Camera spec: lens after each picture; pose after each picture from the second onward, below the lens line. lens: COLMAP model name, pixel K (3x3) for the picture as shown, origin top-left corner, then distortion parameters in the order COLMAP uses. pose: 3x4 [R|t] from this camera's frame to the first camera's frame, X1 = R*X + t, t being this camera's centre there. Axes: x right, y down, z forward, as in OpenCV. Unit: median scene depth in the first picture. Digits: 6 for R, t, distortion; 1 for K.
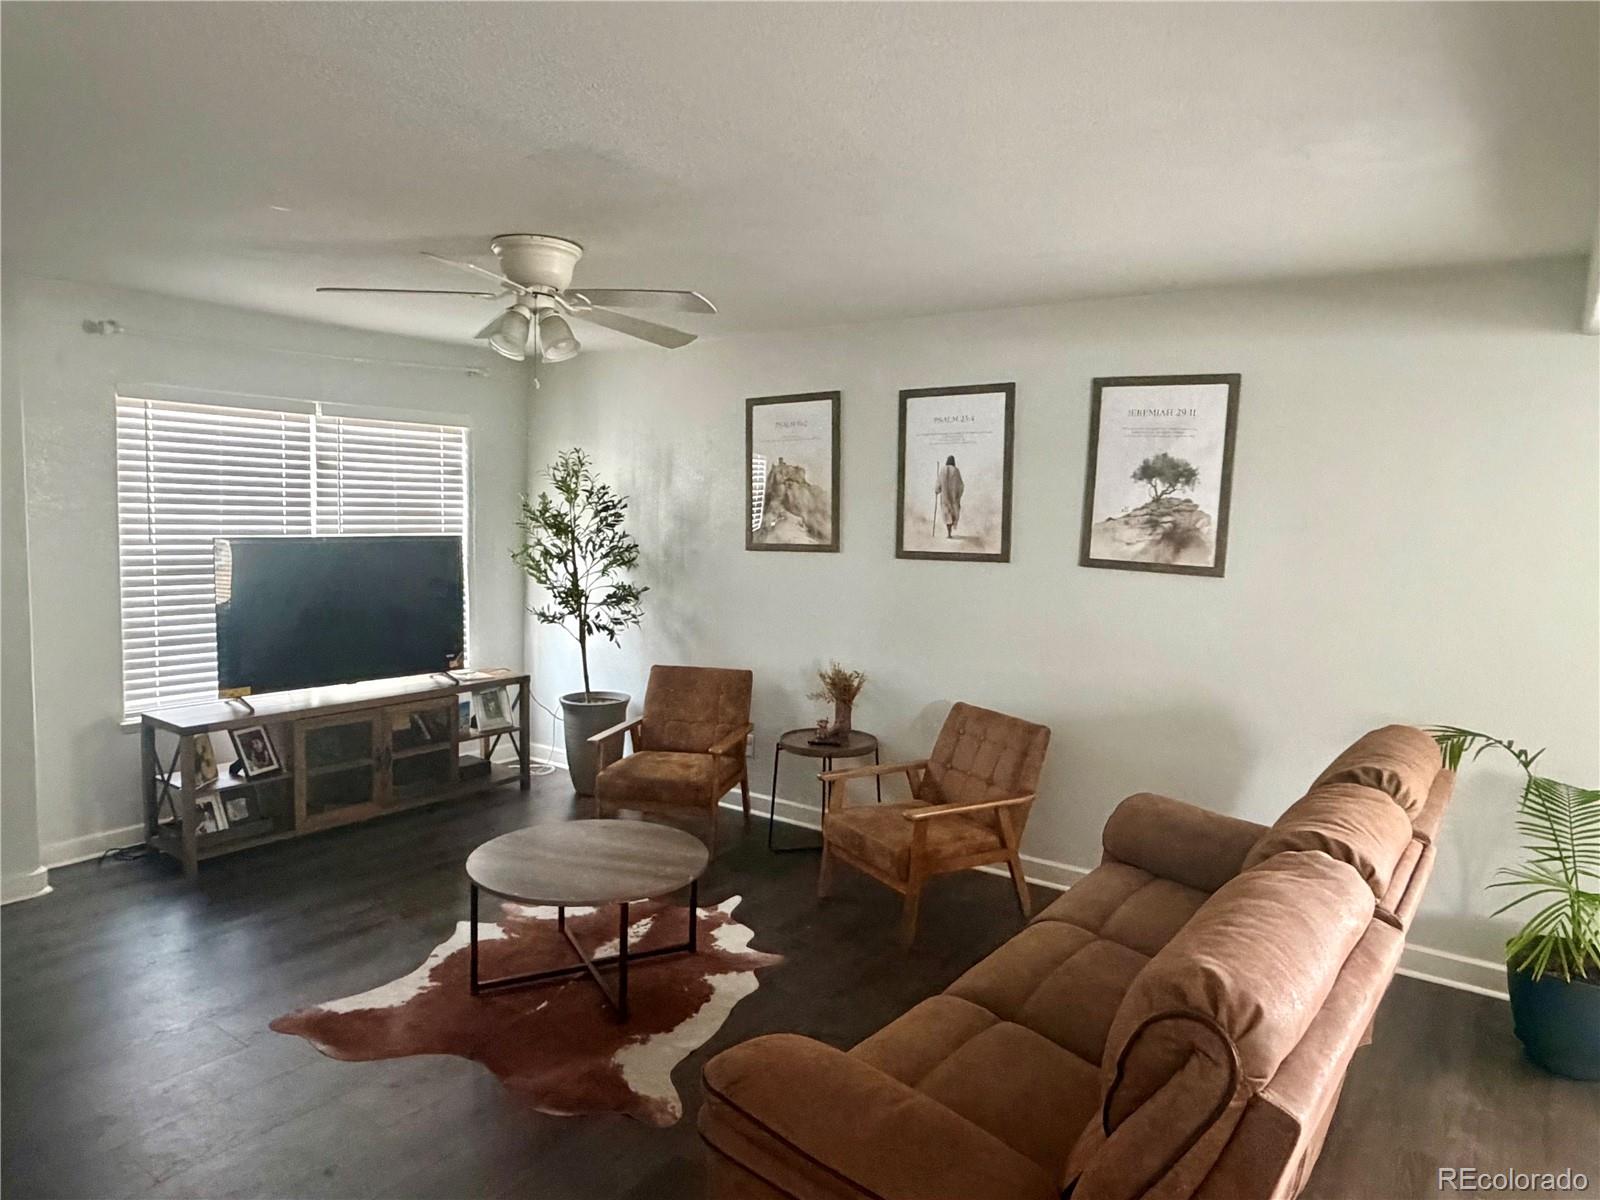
lens RADIAL K [[1039.8, 0, 802.7], [0, 1039.8, 598.4], [0, 0, 1]] dist [-0.000693, -0.002129]
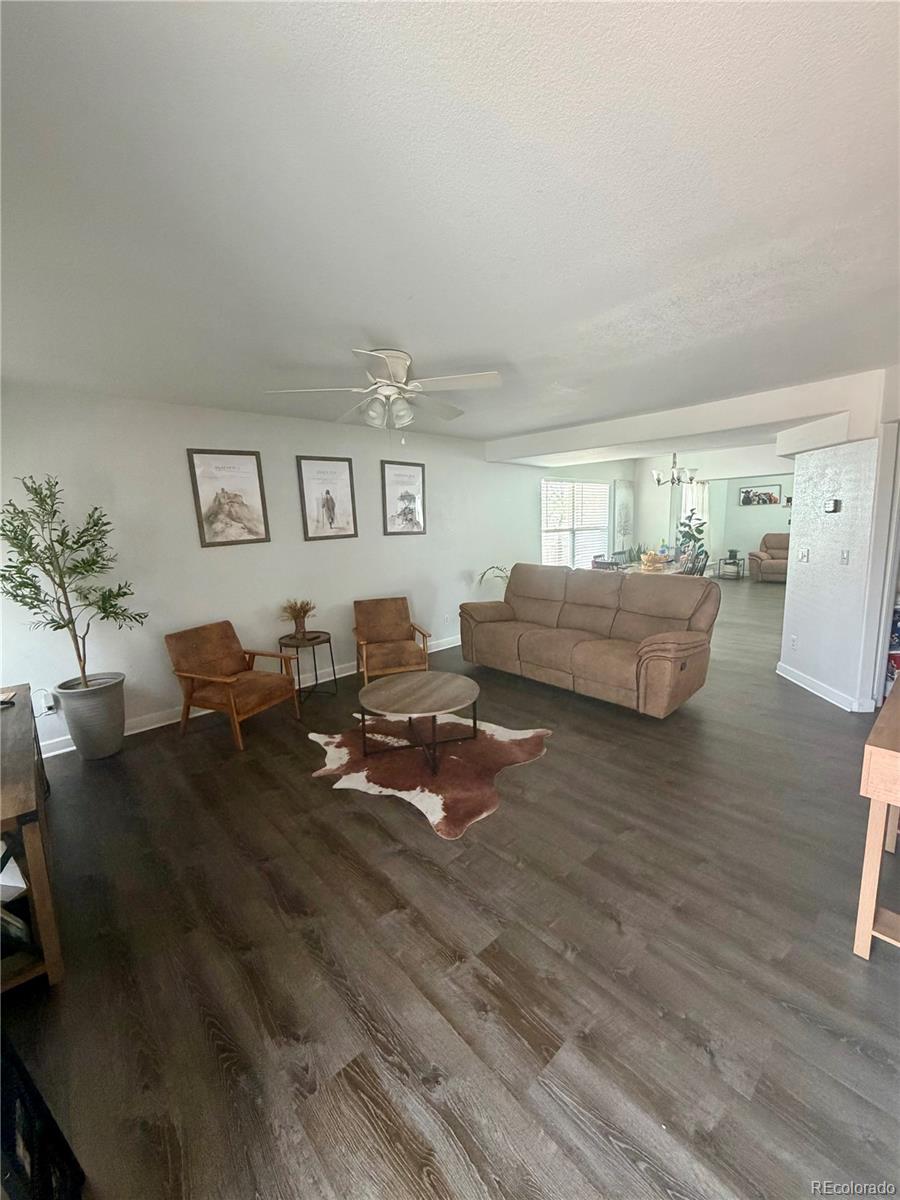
lens RADIAL K [[479.2, 0, 449.6], [0, 479.2, 599.9], [0, 0, 1]] dist [-0.003716, 0.000556]
pose [[0.207868, -0.193552, 0.958816, -0.867136], [0.124922, 0.977454, 0.170232, -0.057466], [-0.970147, 0.084392, 0.227360, 0.607268]]
